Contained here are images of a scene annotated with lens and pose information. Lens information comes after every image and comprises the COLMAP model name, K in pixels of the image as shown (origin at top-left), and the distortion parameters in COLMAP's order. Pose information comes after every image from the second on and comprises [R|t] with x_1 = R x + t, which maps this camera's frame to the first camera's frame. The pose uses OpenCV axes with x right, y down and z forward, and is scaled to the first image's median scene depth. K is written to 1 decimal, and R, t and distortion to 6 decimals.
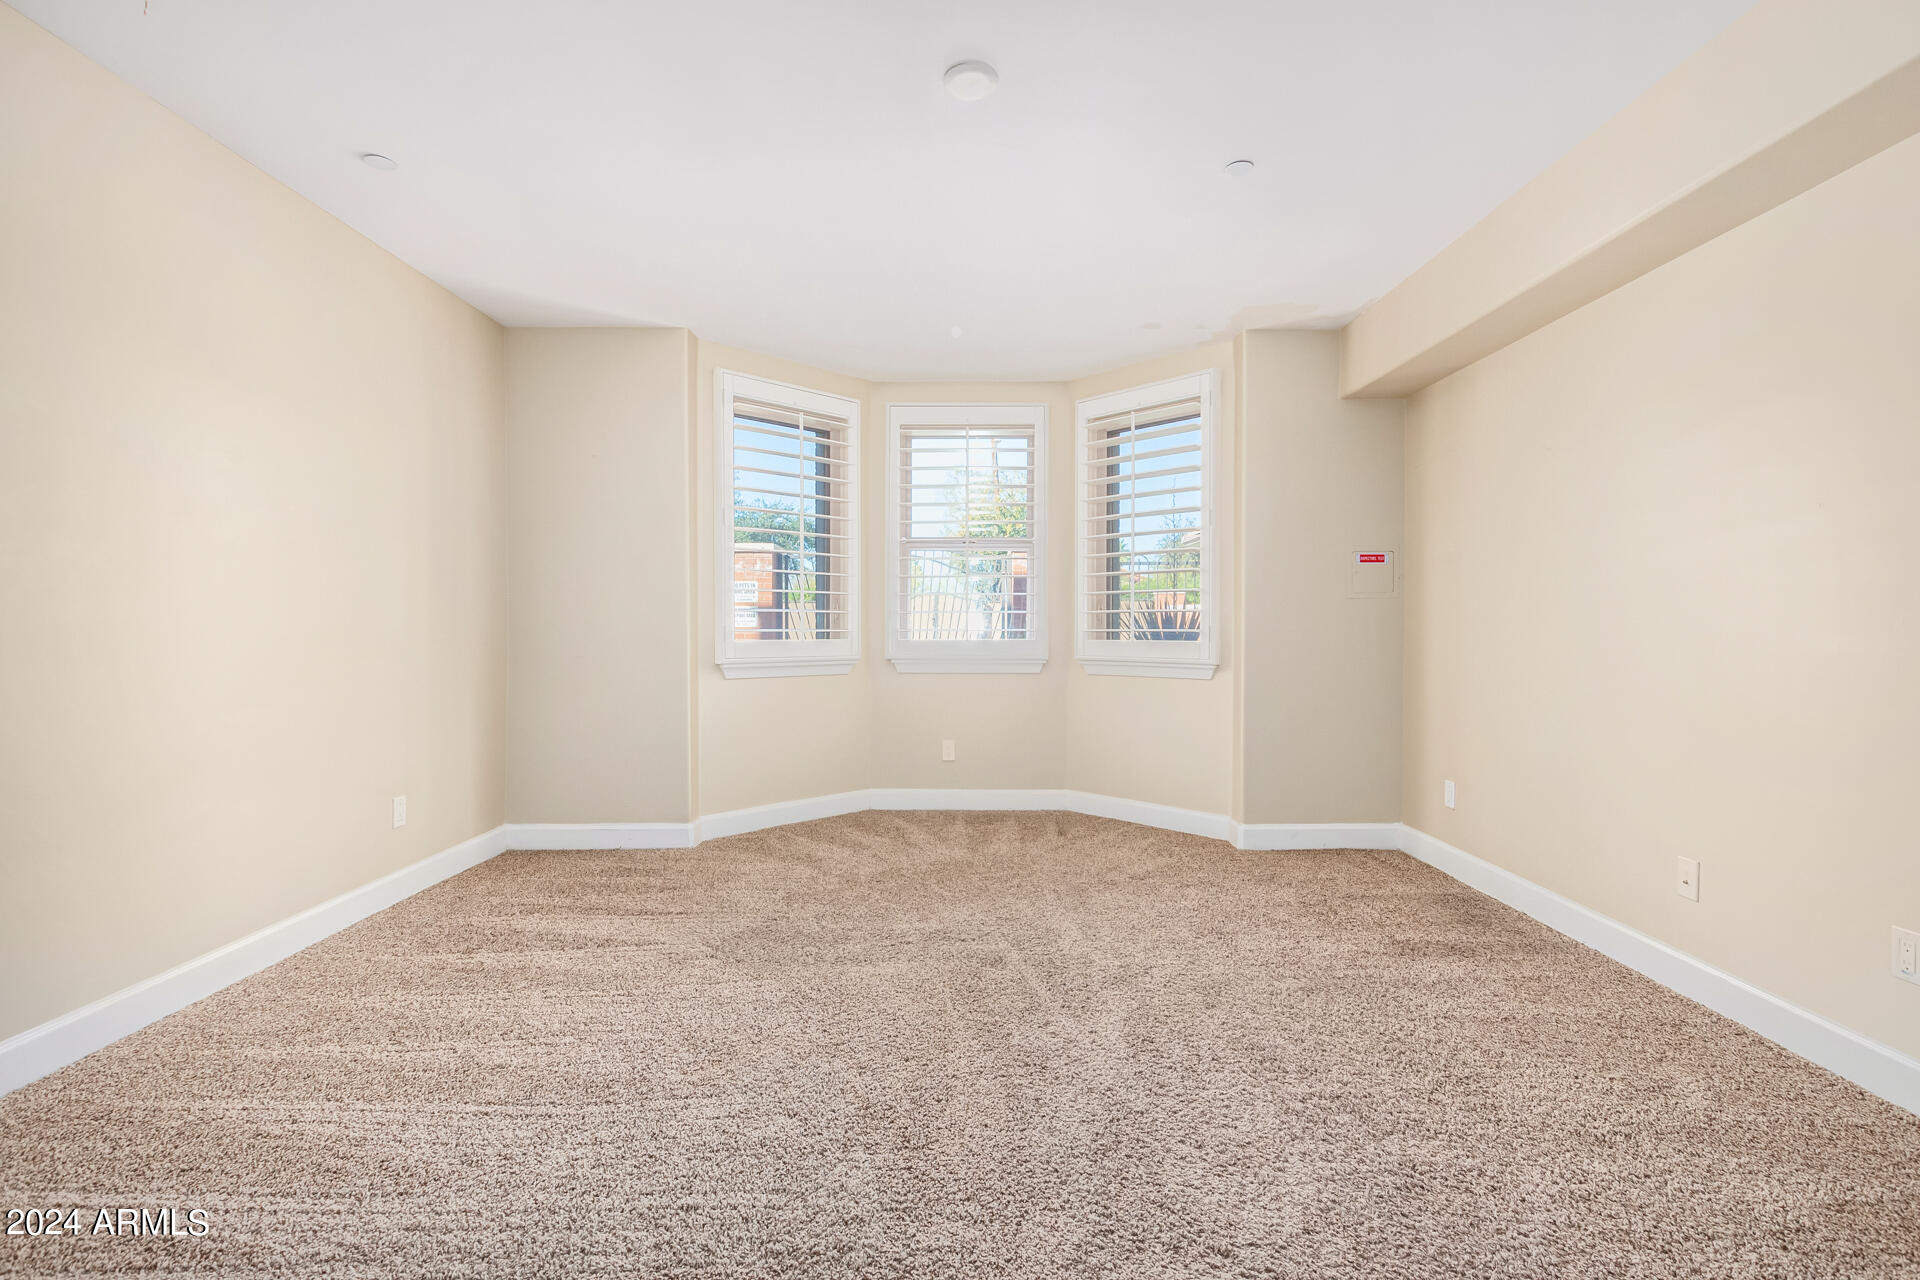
lens RADIAL K [[878.3, 0, 957.4], [0, 878.3, 644.0], [0, 0, 1]] dist [0.005039, -0.002515]
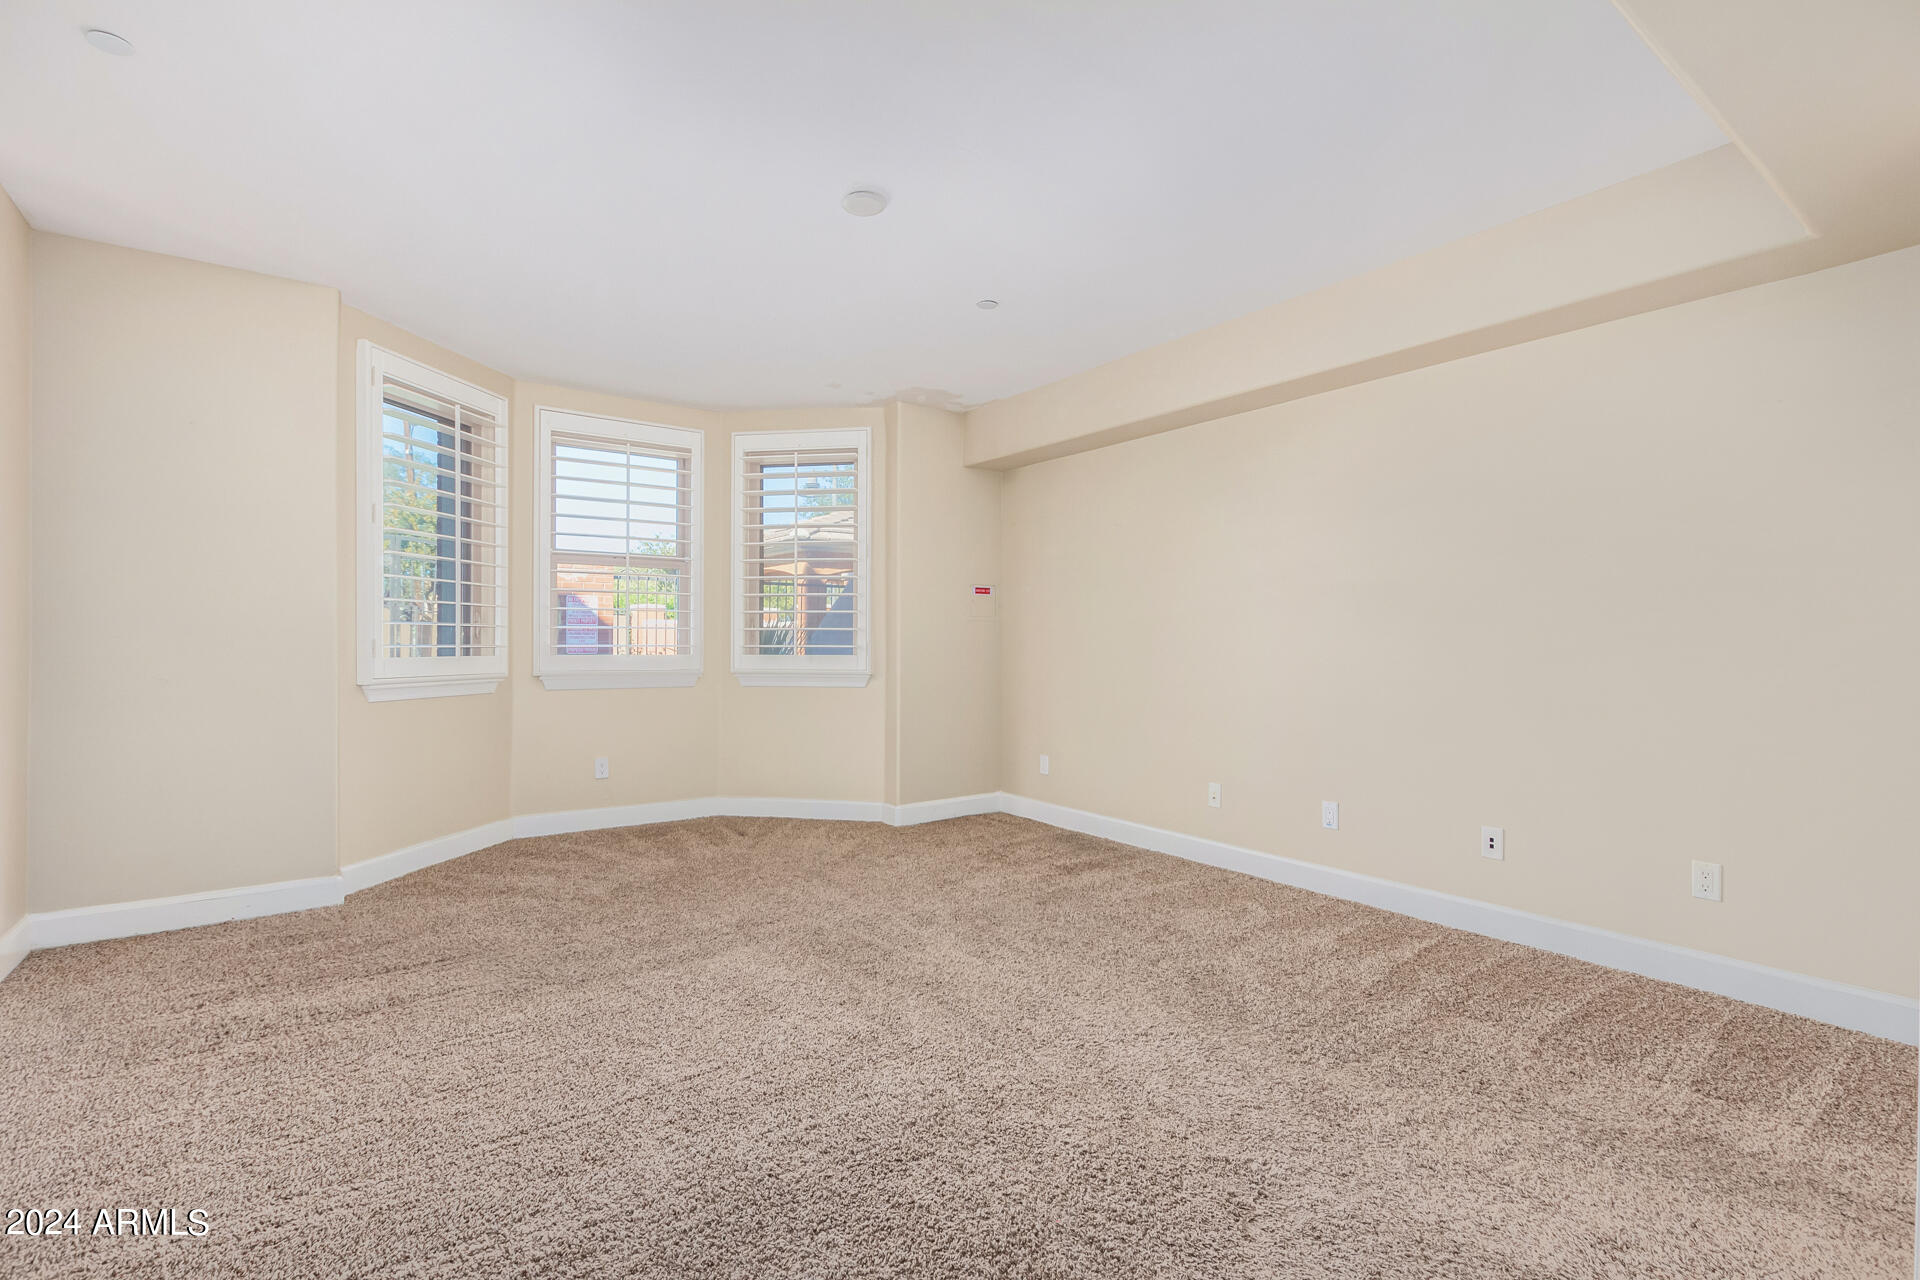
lens RADIAL K [[878.3, 0, 969.3], [0, 878.3, 638.0], [0, 0, 1]] dist [0.005039, -0.002515]
pose [[0.805118, 0.005218, 0.593092, -0.305158], [0.009010, 0.999738, -0.021028, 0.000036], [-0.593047, 0.022274, 0.804860, -0.038952]]
